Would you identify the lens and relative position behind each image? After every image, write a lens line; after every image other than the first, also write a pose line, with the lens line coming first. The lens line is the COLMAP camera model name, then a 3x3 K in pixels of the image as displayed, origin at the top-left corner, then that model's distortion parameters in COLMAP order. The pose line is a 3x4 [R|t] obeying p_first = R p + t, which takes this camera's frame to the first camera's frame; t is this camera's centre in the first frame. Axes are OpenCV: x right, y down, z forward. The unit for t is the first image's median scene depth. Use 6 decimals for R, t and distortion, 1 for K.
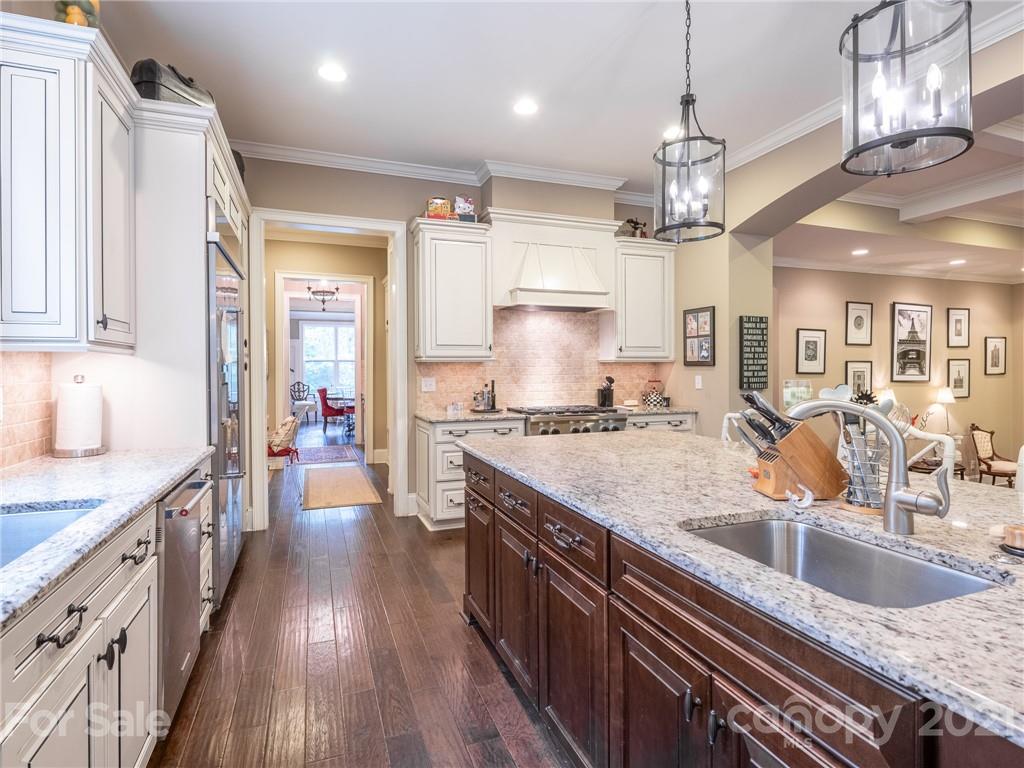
lens RADIAL K [[515.9, 0, 511.6], [0, 515.9, 371.6], [0, 0, 1]] dist [-0.002741, -0.000185]
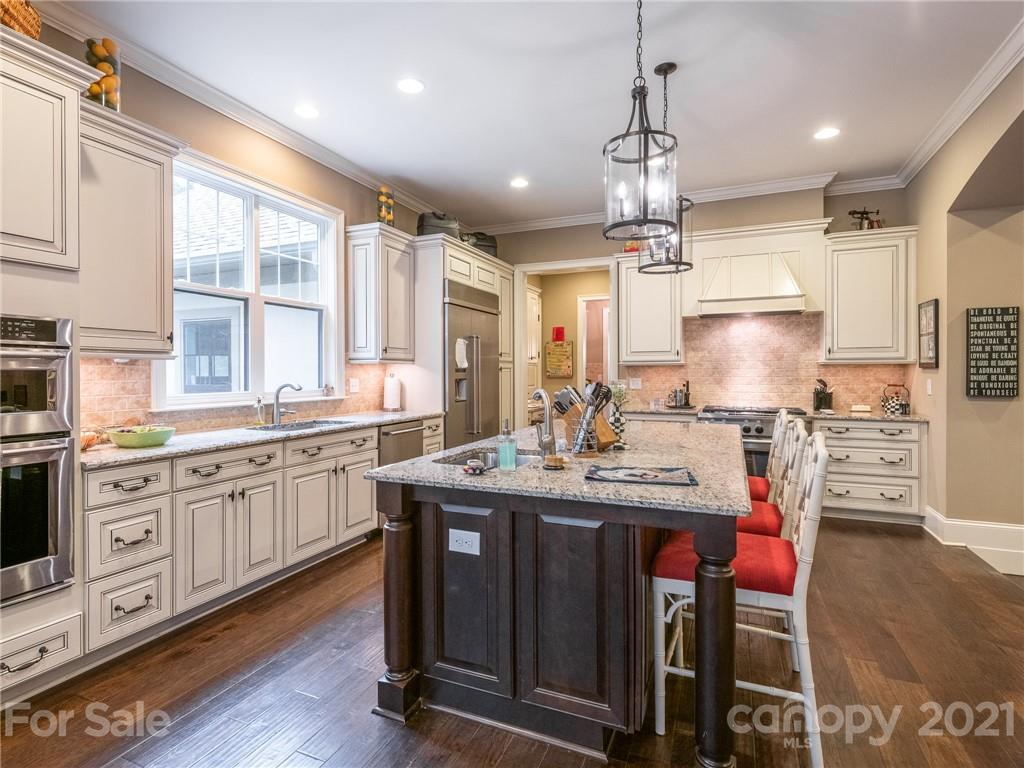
lens RADIAL K [[515.9, 0, 511.6], [0, 515.9, 371.6], [0, 0, 1]] dist [-0.002741, -0.000185]
pose [[0.737336, 0.003432, -0.675517, 0.441911], [-0.004719, 0.999989, -0.000070, -0.001997], [0.675510, 0.003240, 0.737344, -0.112279]]
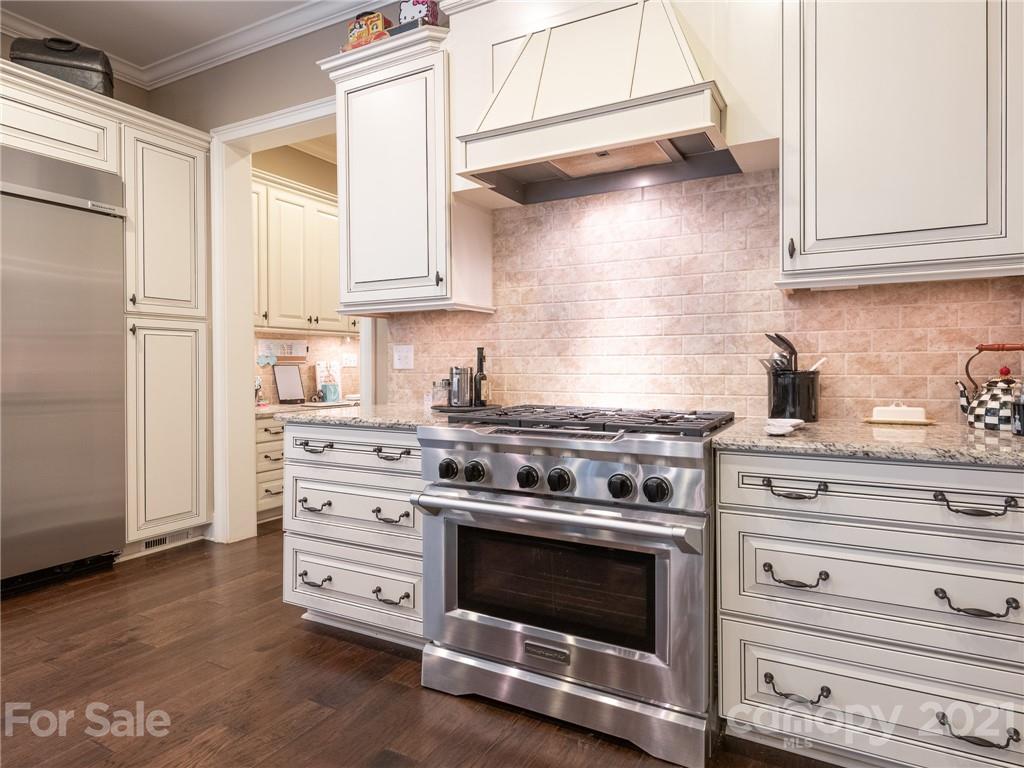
lens RADIAL K [[562.0, 0, 517.2], [0, 562.0, 370.3], [0, 0, 1]] dist [0.003803, 0.000286]
pose [[0.664576, 0.008964, -0.747167, 0.380547], [0.000402, 0.999924, 0.012354, 0.031268], [0.747220, -0.008510, 0.664522, 0.653003]]
